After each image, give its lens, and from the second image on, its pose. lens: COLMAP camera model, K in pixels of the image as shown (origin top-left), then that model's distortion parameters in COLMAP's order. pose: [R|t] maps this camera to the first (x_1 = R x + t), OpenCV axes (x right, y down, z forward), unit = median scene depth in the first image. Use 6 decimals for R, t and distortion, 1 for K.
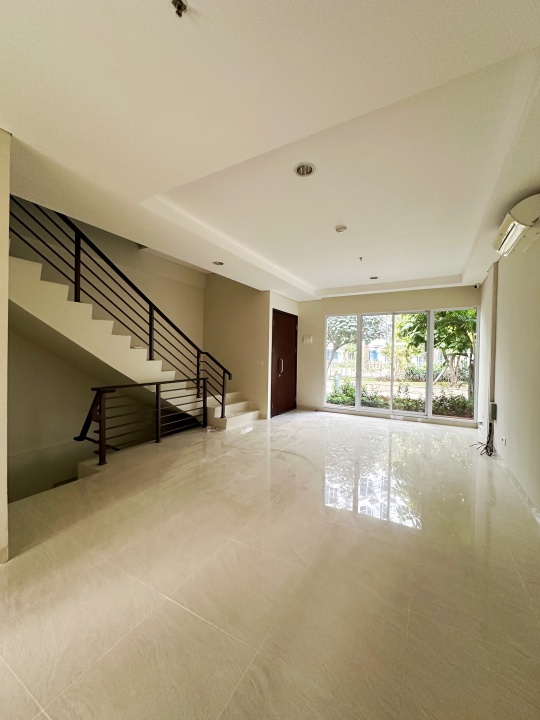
lens RADIAL K [[287.7, 0, 266.7], [0, 287.7, 359.1], [0, 0, 1]] dist [0.000660, 0.000024]
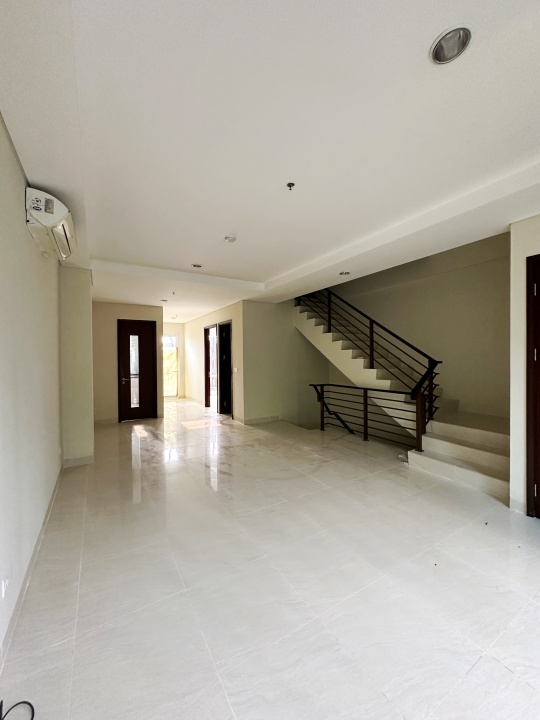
lens RADIAL K [[287.7, 0, 267.6], [0, 287.7, 360.1], [0, 0, 1]] dist [0.000660, 0.000024]
pose [[-0.512742, 0.001097, -0.858542, 0.778245], [-0.006473, 0.999966, 0.005143, -0.033093], [0.858519, 0.008195, -0.512717, 1.212610]]
